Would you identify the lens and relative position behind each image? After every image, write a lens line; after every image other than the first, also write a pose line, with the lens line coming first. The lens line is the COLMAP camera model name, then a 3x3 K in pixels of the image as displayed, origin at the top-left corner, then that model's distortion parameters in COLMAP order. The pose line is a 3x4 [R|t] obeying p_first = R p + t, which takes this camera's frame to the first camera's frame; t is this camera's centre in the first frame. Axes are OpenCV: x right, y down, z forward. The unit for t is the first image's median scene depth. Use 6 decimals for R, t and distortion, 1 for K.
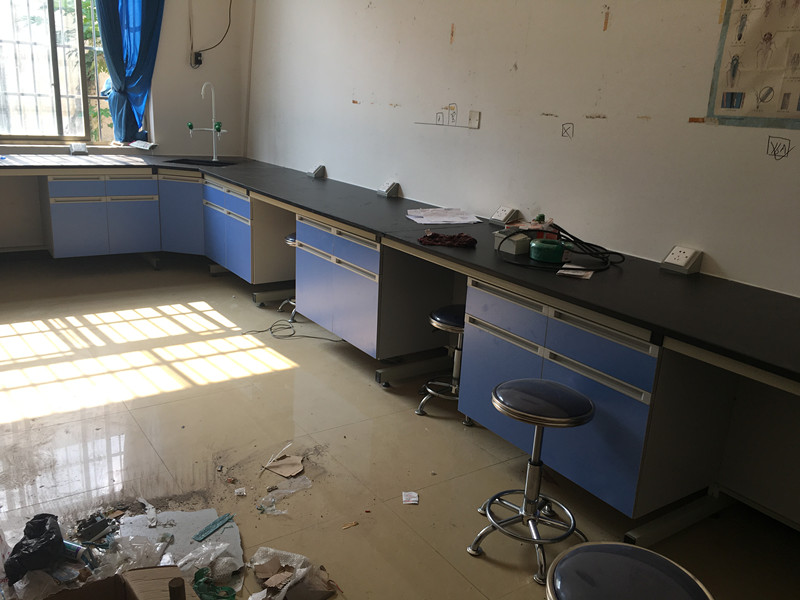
lens RADIAL K [[678.6, 0, 404.9], [0, 678.6, 301.3], [0, 0, 1]] dist [0.065705, -0.092238]
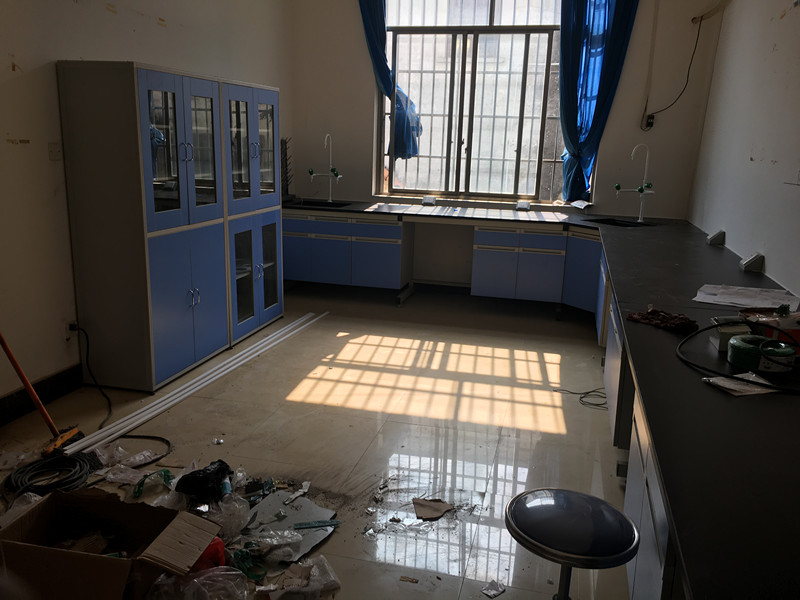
lens RADIAL K [[678.6, 0, 404.9], [0, 678.6, 301.3], [0, 0, 1]] dist [0.065705, -0.092238]
pose [[0.659947, 0.138291, -0.738475, 0.299220], [-0.204946, 0.978773, 0.000139, -0.031485], [0.722819, 0.151256, 0.674280, 0.140934]]
